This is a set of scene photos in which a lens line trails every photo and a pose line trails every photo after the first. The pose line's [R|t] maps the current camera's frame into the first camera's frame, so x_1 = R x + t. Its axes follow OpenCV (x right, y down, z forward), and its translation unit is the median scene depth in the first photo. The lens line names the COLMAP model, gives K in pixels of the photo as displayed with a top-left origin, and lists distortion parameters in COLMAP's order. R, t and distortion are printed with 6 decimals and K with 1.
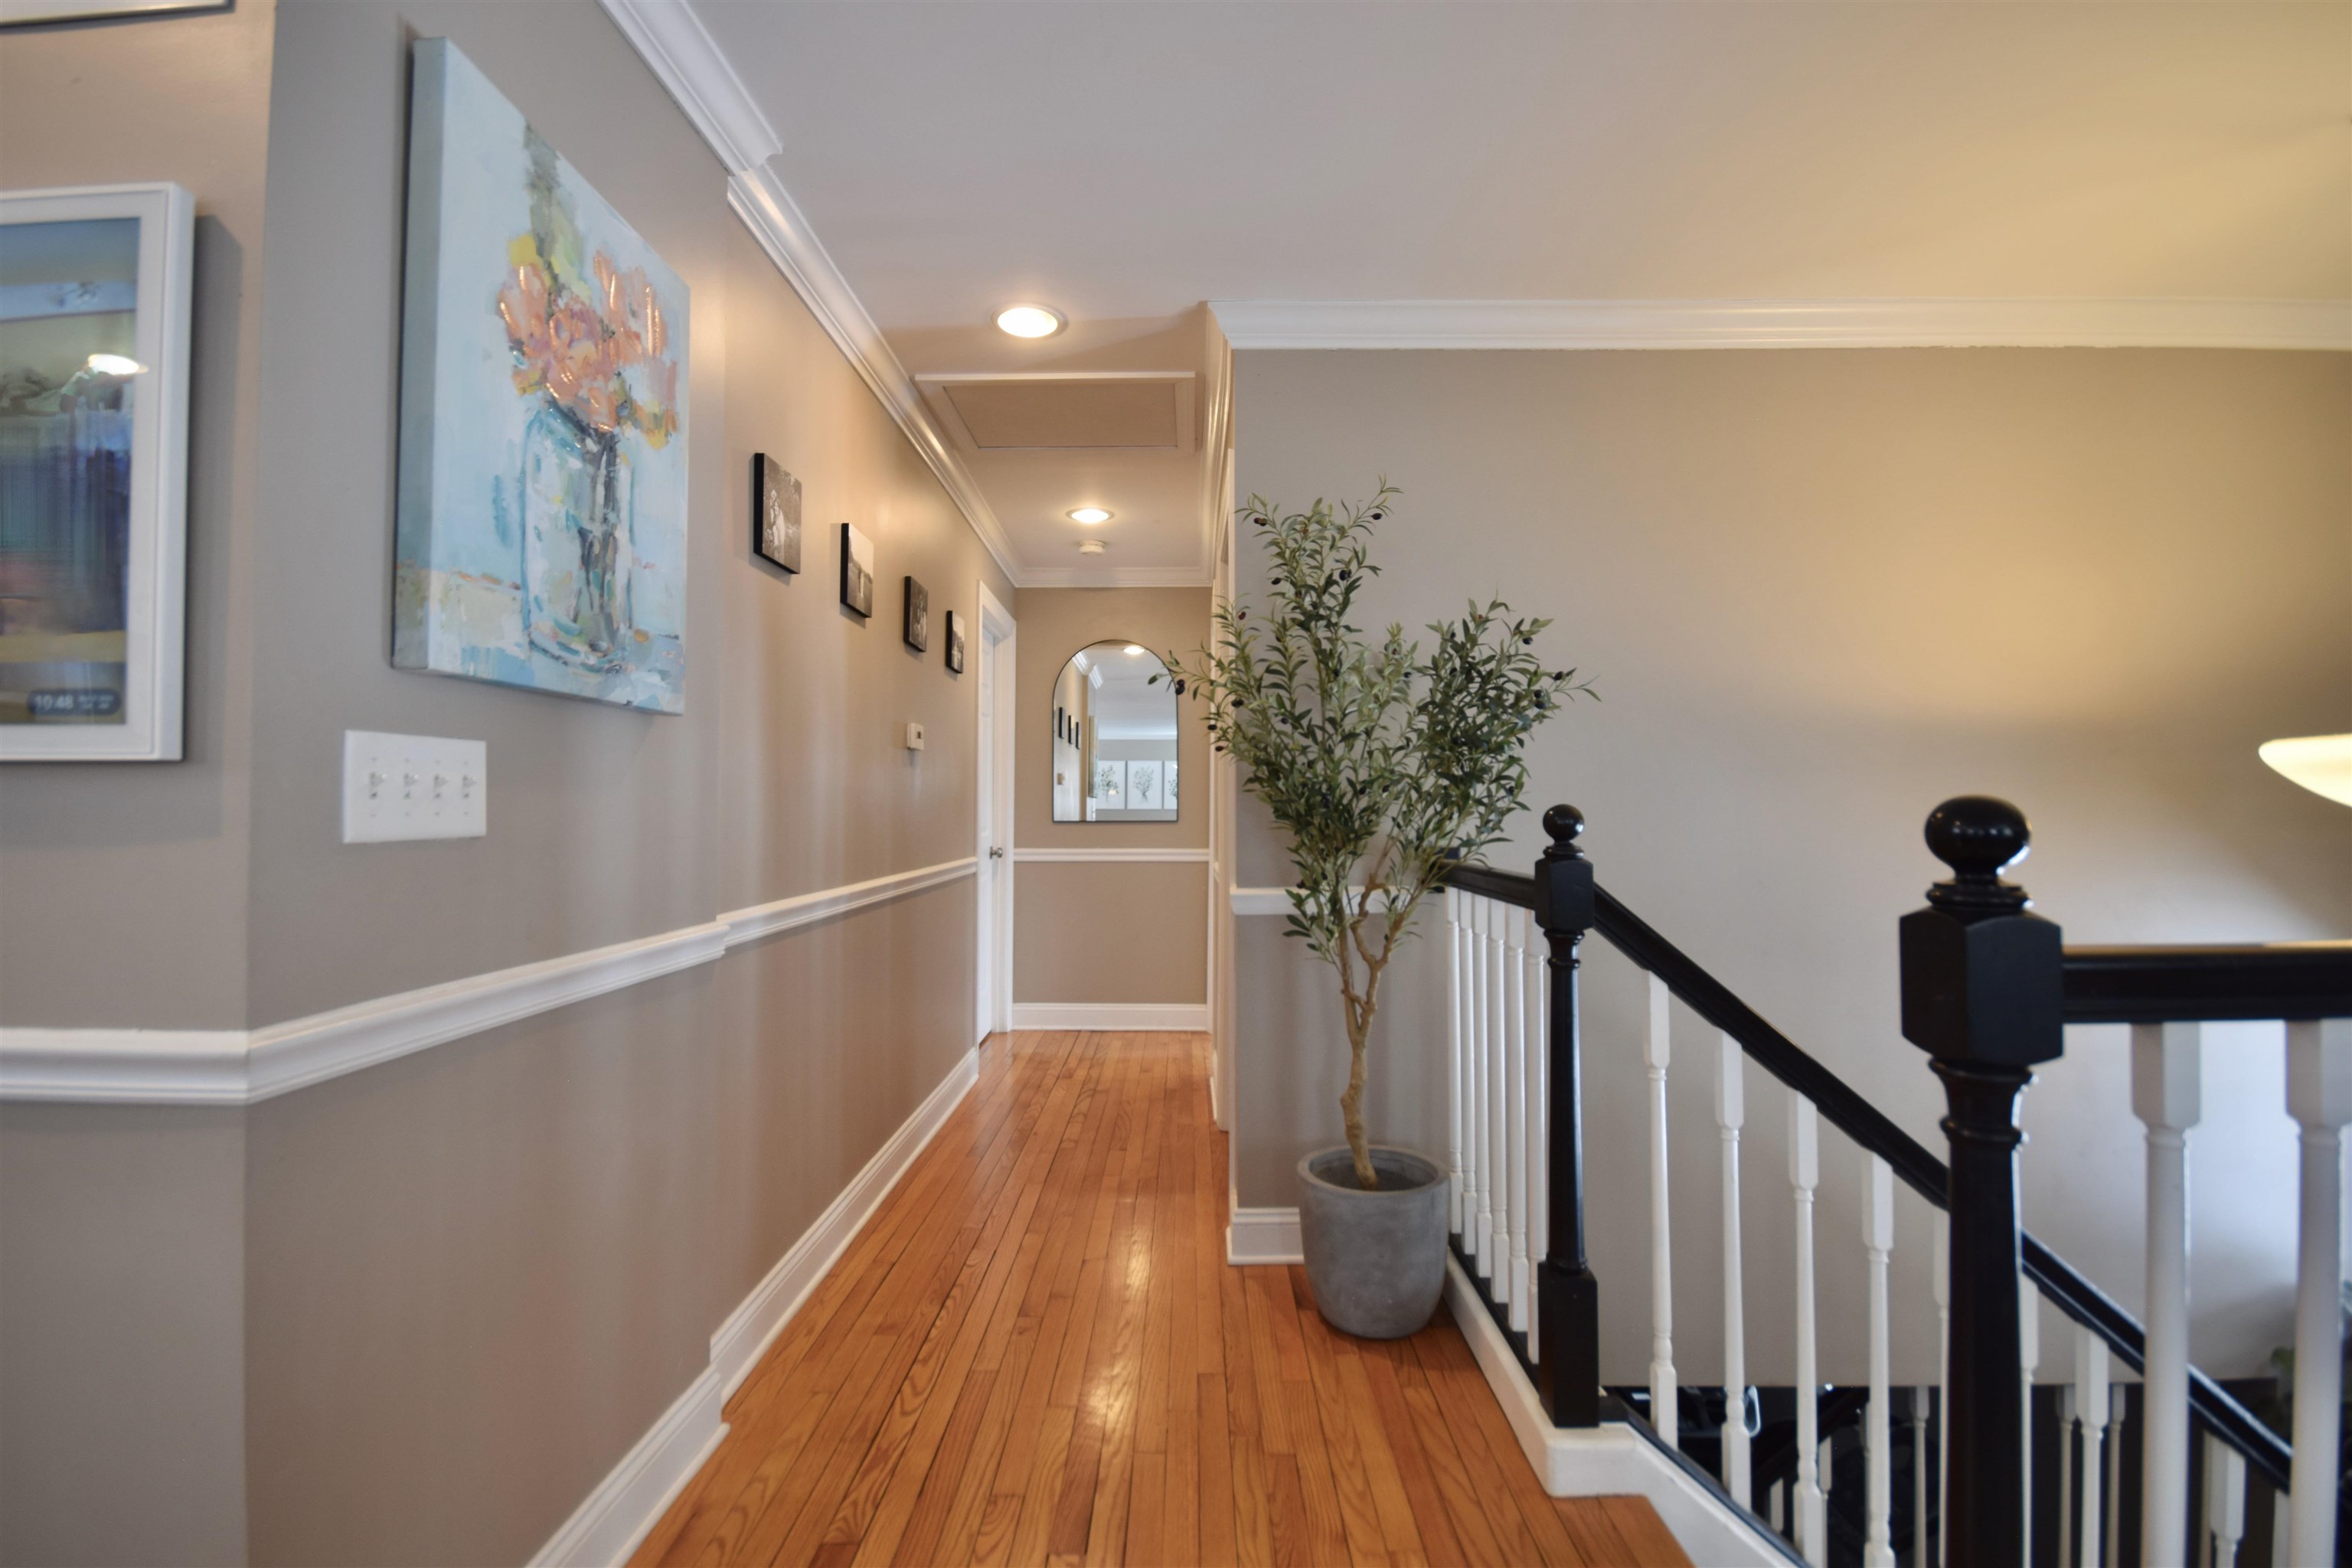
lens RADIAL K [[1032.8, 0, 1177.9], [0, 1032.8, 782.1], [0, 0, 1]] dist [0.009101, -0.011488]
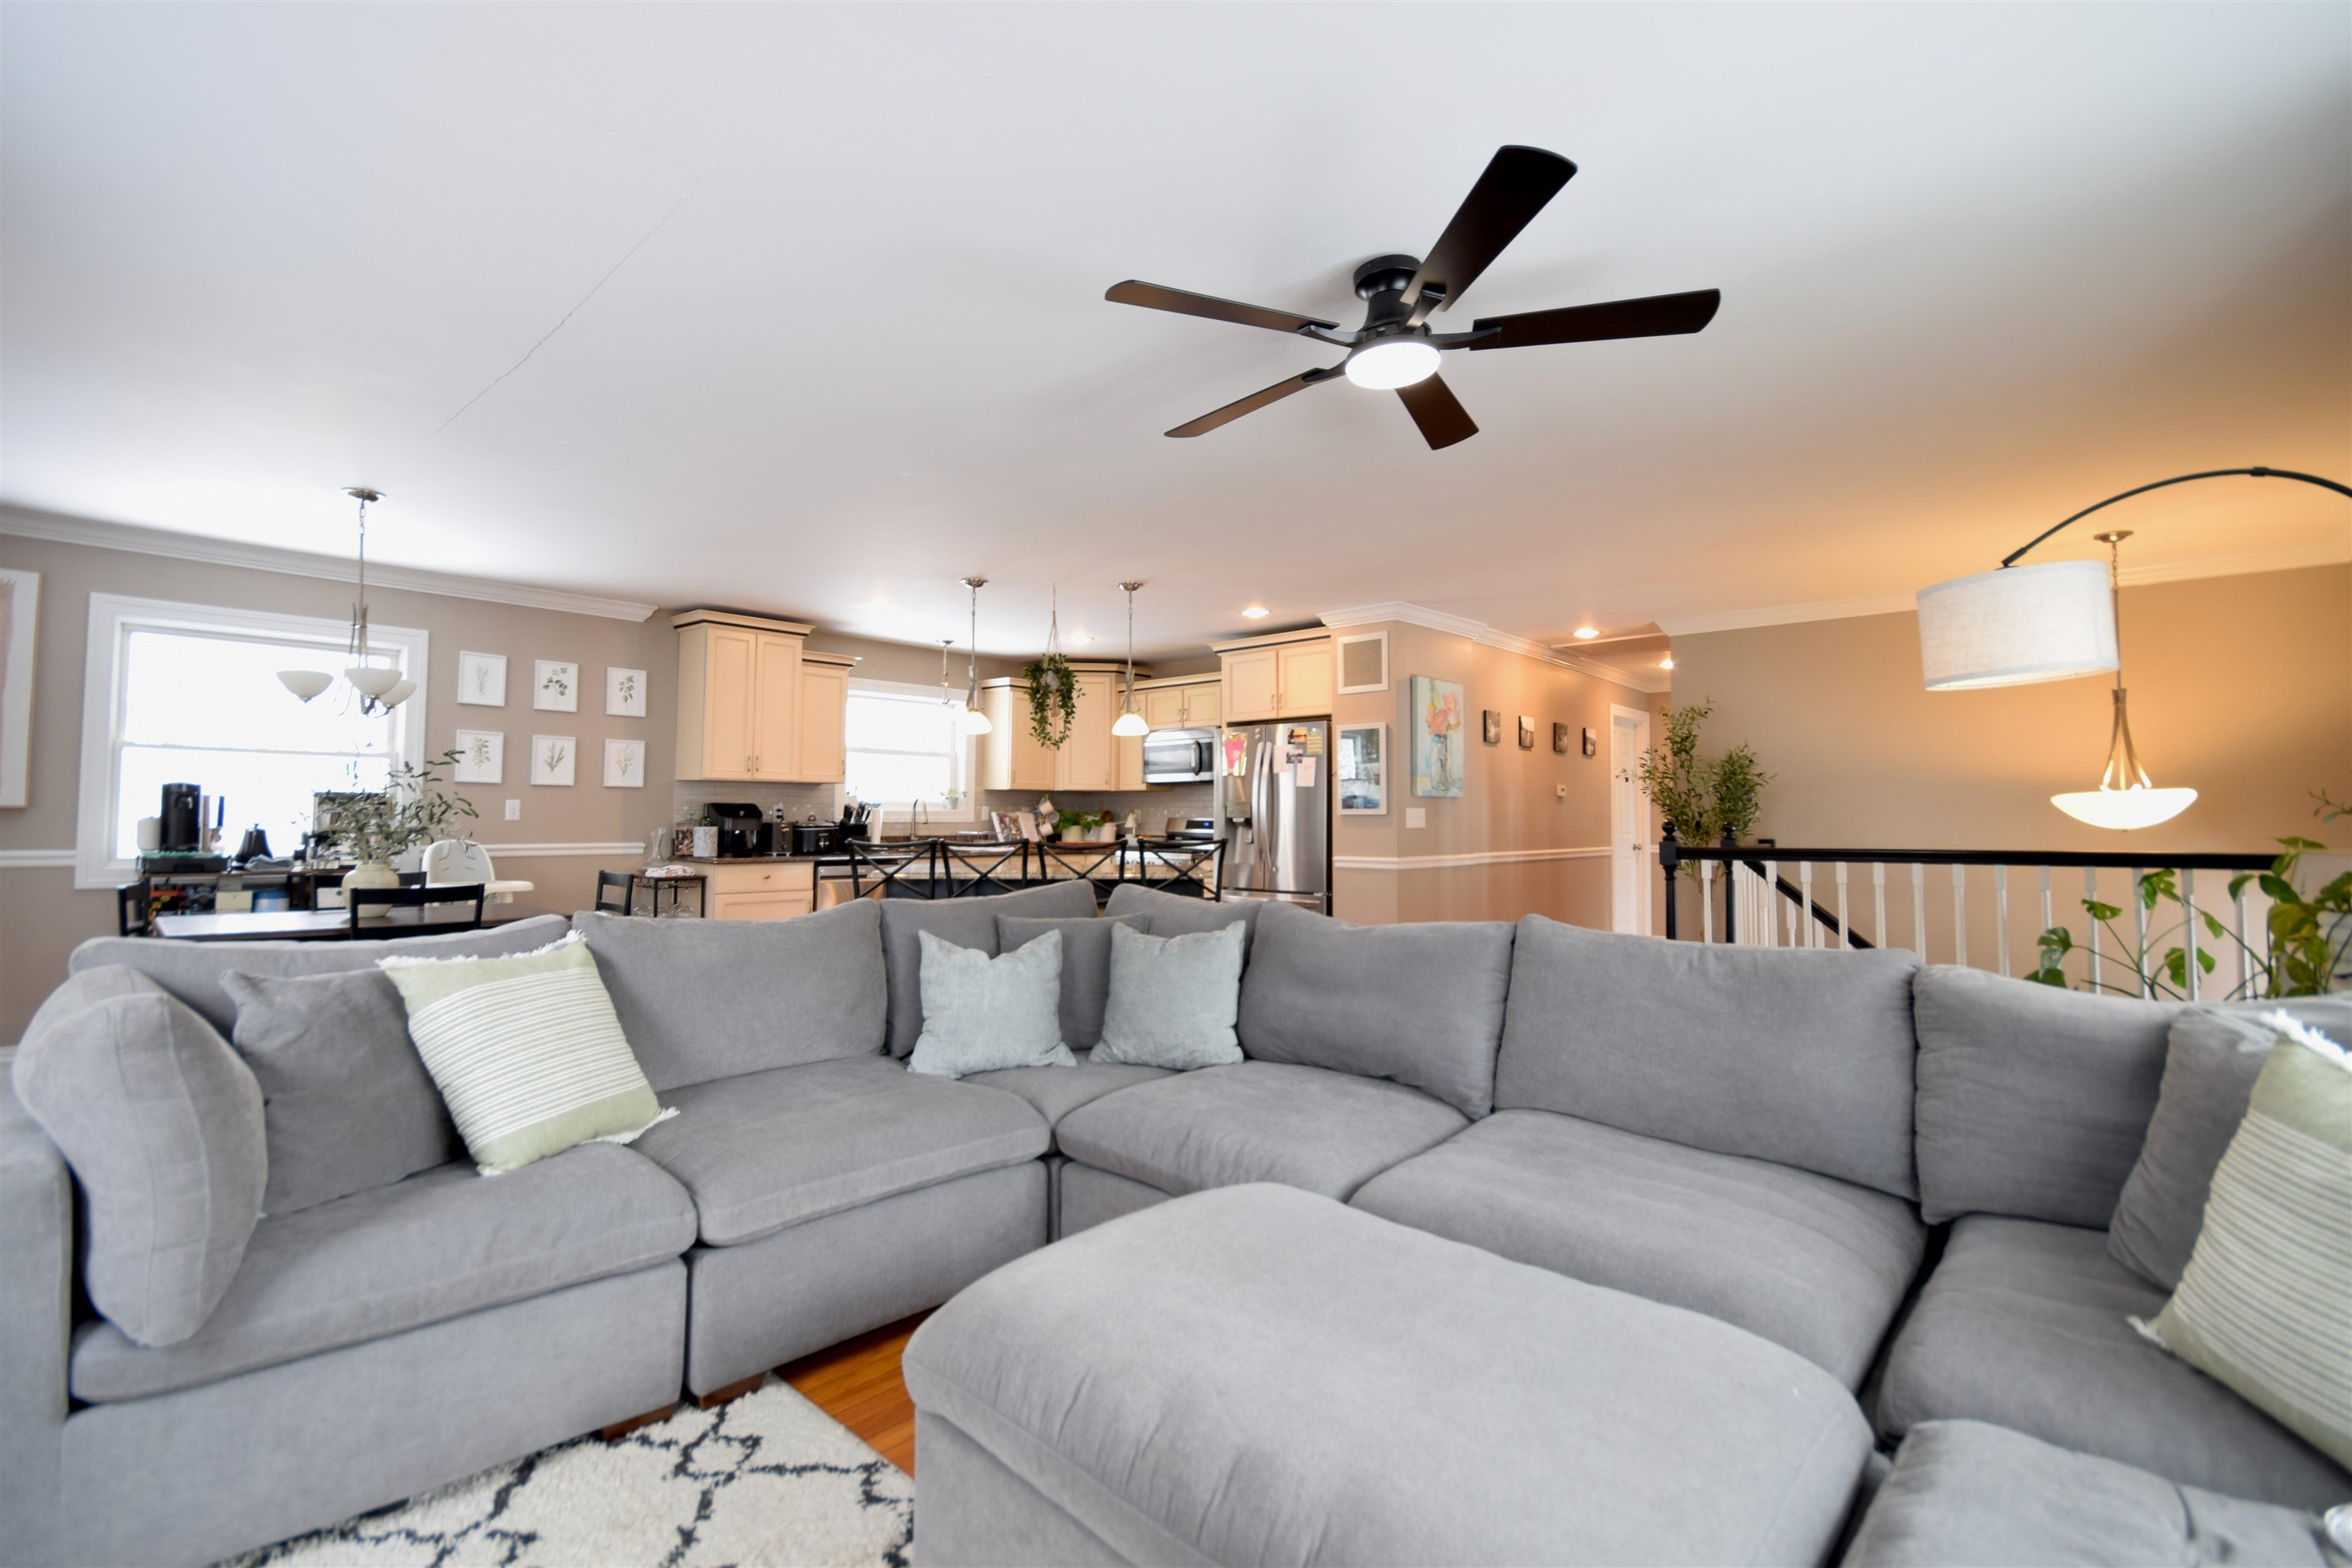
lens RADIAL K [[1081.3, 0, 1152.7], [0, 1081.3, 781.2], [0, 0, 1]] dist [-0.002886, -0.000641]
pose [[0.738757, -0.024033, -0.673543, 1.056981], [0.016056, 0.999708, -0.018061, -0.055011], [0.673781, 0.002529, 0.738927, -2.110965]]
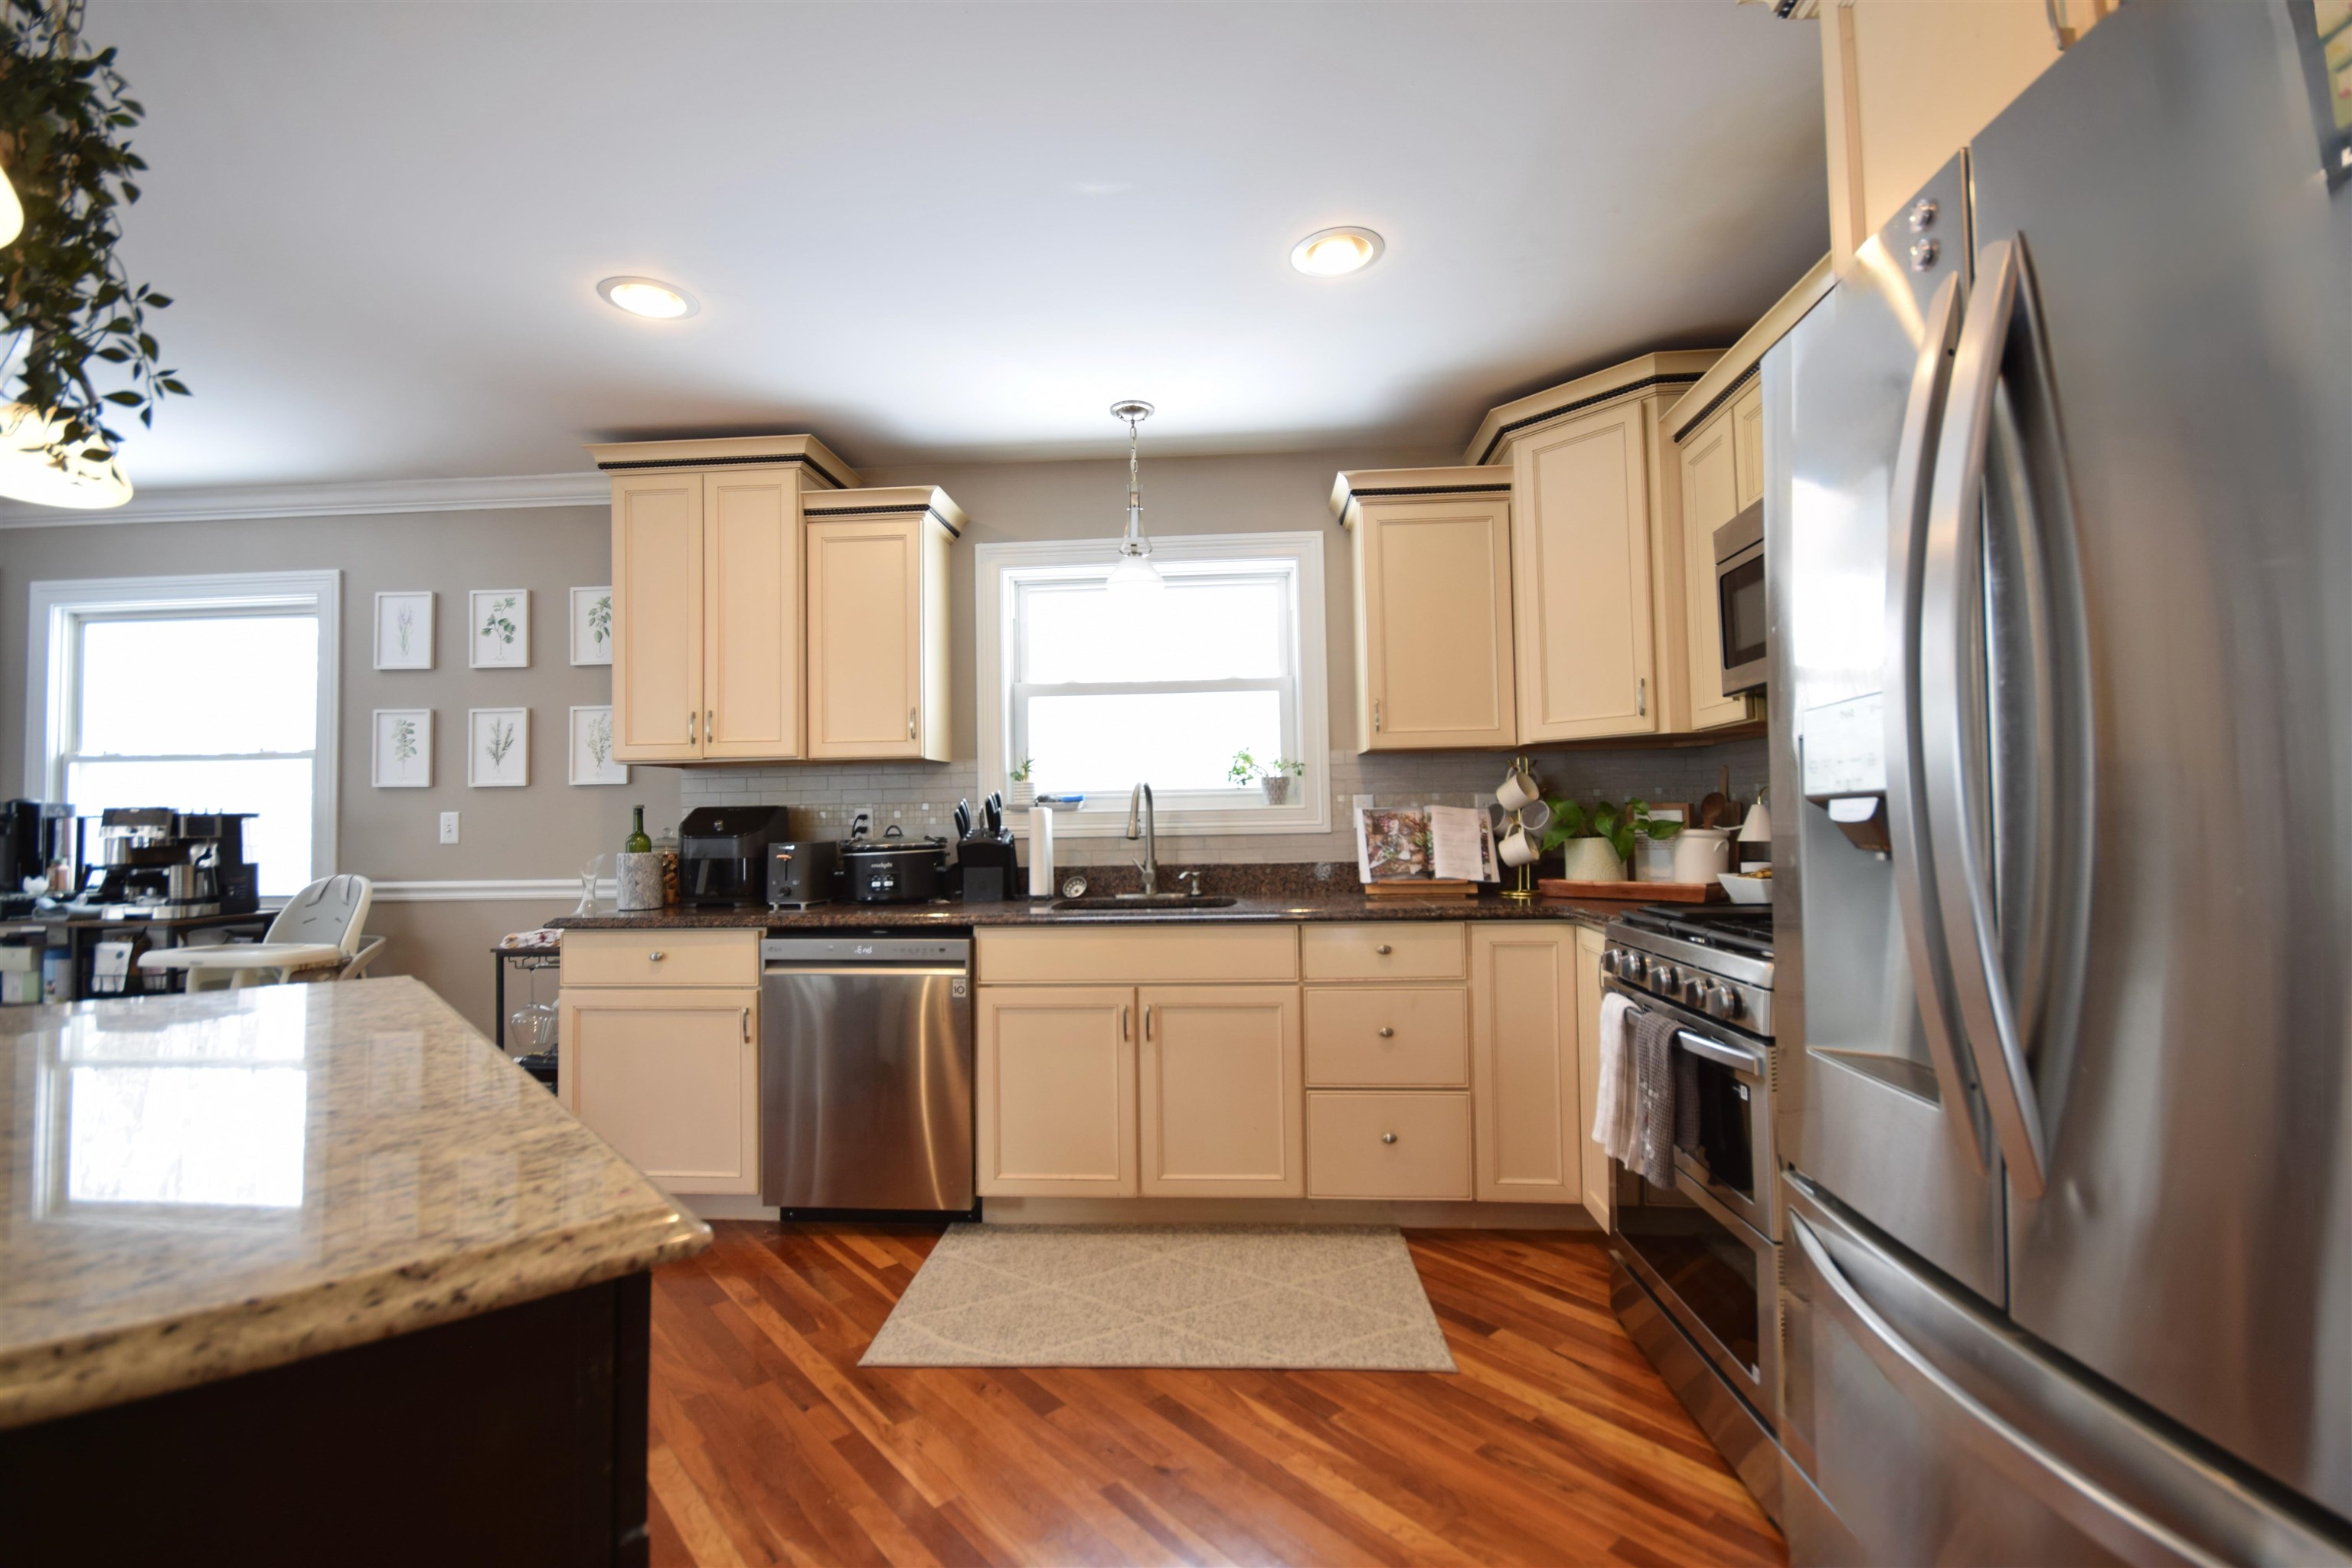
lens RADIAL K [[1032.8, 0, 1177.9], [0, 1032.8, 782.1], [0, 0, 1]] dist [0.009101, -0.011488]
pose [[-0.052215, -0.047433, -0.997509, -0.393720], [0.042163, 0.997876, -0.049657, 0.002608], [0.997745, -0.044650, -0.050105, 0.137479]]
